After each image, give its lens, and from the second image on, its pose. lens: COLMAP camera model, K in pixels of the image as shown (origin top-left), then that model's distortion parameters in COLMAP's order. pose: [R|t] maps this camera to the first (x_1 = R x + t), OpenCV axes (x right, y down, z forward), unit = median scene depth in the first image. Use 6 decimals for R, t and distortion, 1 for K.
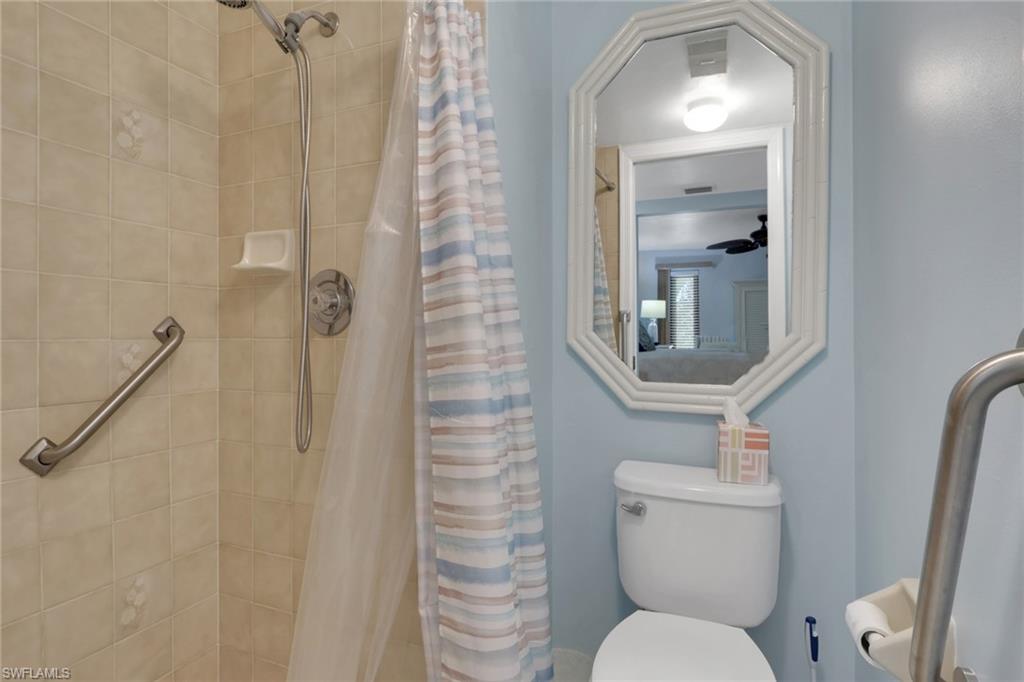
lens RADIAL K [[551.6, 0, 512.1], [0, 551.6, 339.1], [0, 0, 1]] dist [0.000672, -0.001280]
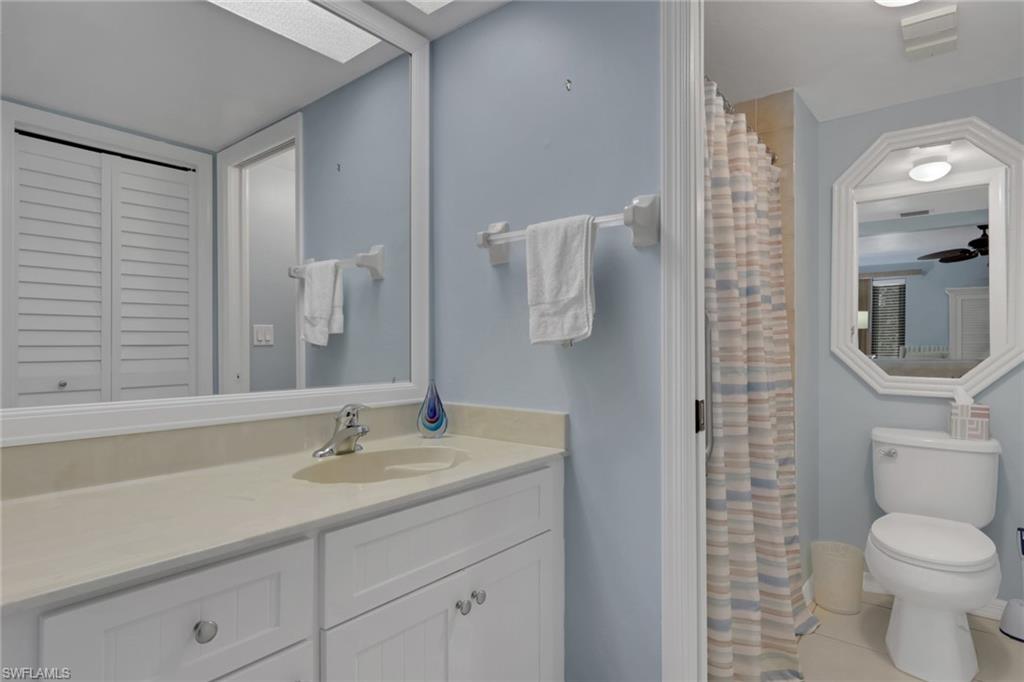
lens RADIAL K [[551.6, 0, 510.8], [0, 551.6, 360.6], [0, 0, 1]] dist [0.000672, -0.001280]
pose [[0.960879, -0.004981, -0.276922, -0.346956], [0.009484, 0.999844, 0.014923, 0.000599], [0.276805, -0.016965, 0.960776, -0.751929]]
